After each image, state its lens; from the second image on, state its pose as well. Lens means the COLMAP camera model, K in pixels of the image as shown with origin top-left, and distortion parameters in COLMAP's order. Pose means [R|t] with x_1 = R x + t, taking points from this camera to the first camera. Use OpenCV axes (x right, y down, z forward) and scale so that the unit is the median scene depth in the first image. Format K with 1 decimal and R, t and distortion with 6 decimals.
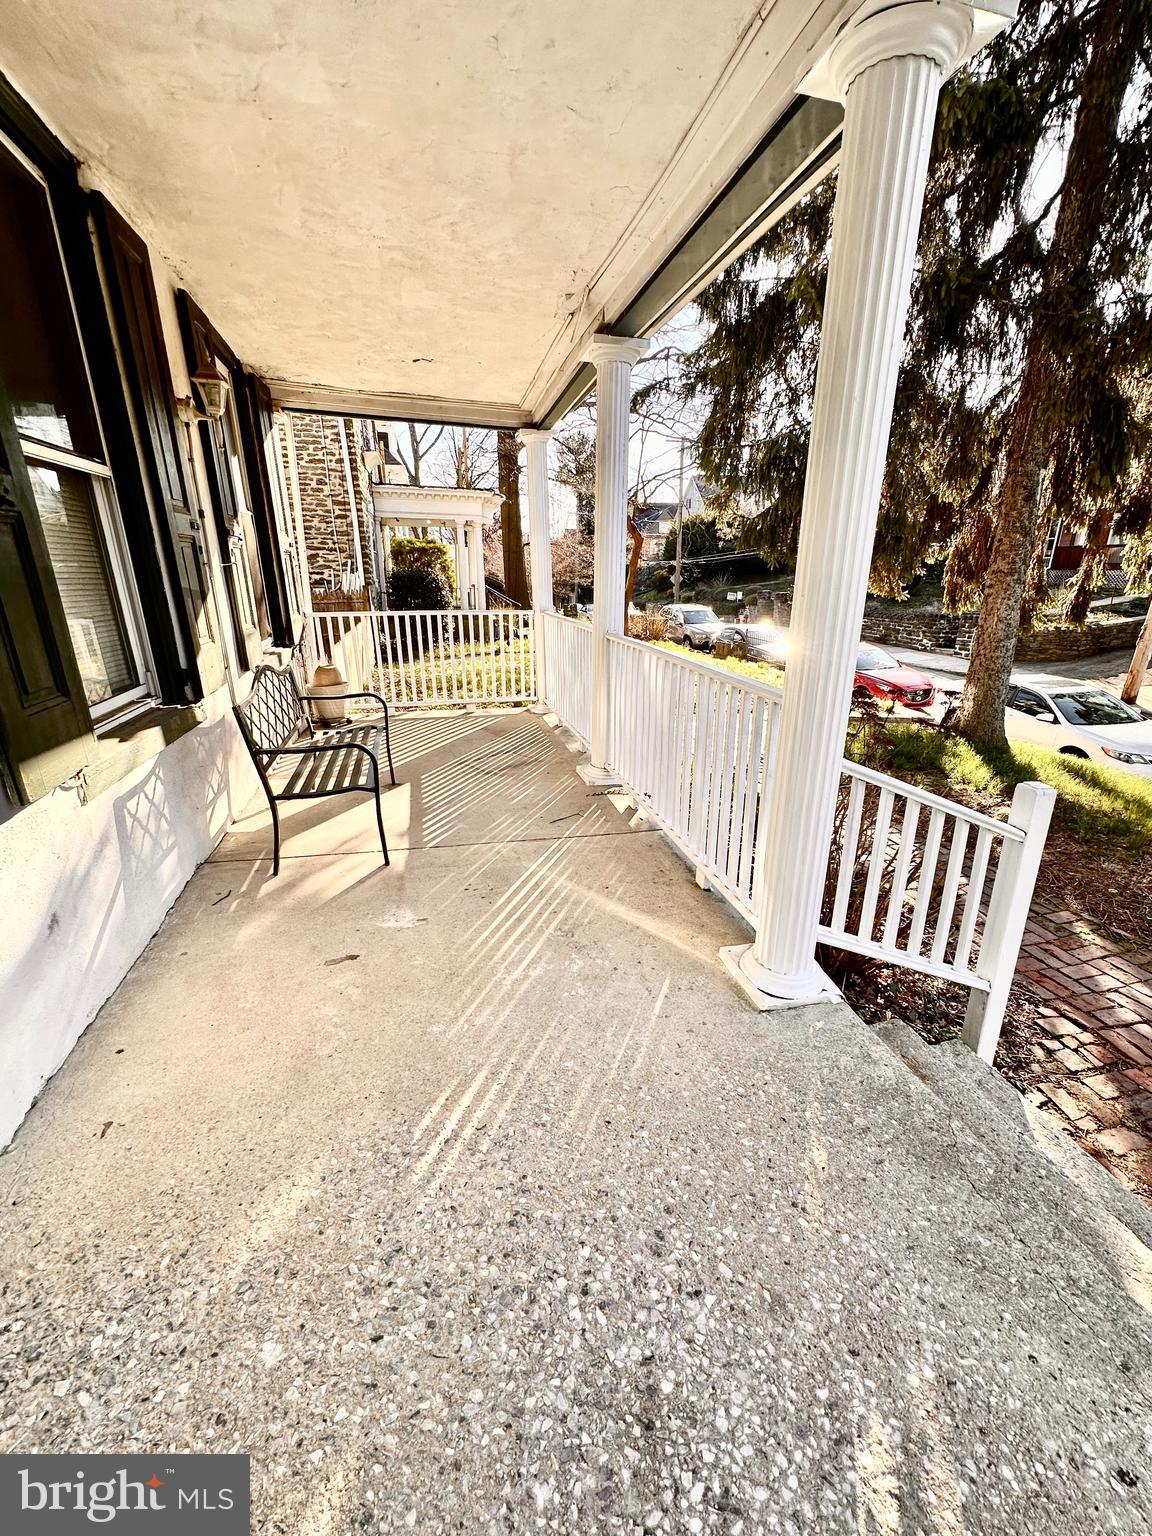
lens RADIAL K [[613.4, 0, 574.4], [0, 613.4, 768.2], [0, 0, 1]] dist [-0.000480, 0.000241]
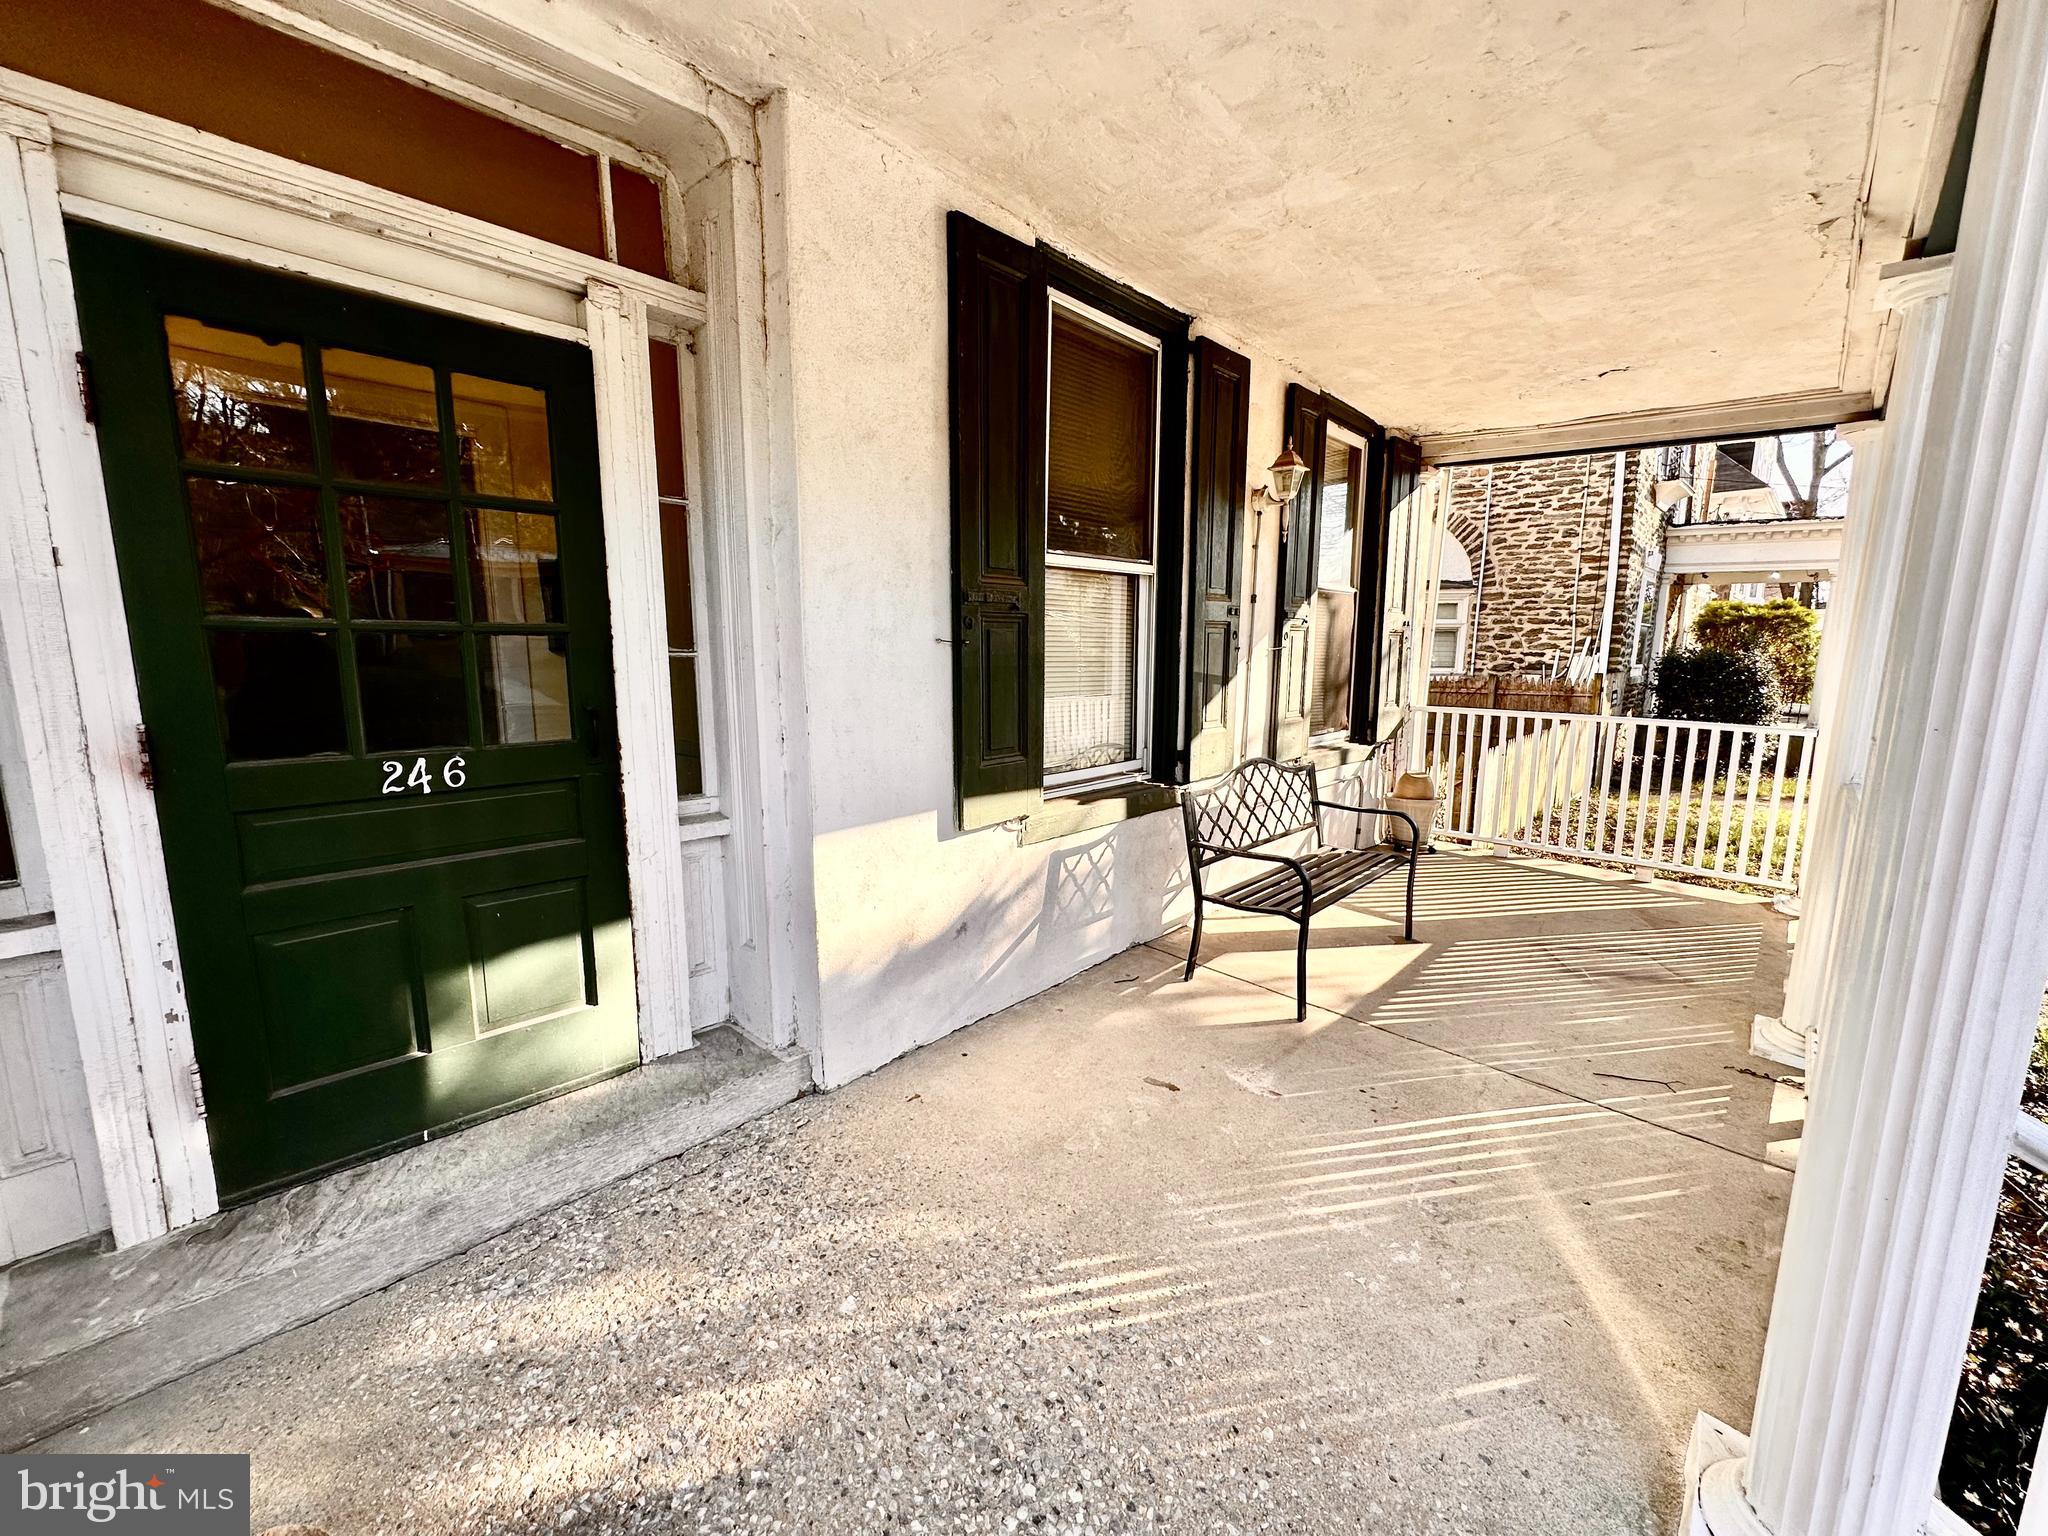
lens RADIAL K [[817.9, 0, 1023.3], [0, 817.9, 771.4], [0, 0, 1]] dist [-0.000480, 0.000241]
pose [[0.540903, 0.137314, -0.829801, 0.315431], [-0.268156, 0.963252, -0.015399, -0.037055], [0.797193, 0.230846, 0.557848, 0.057457]]
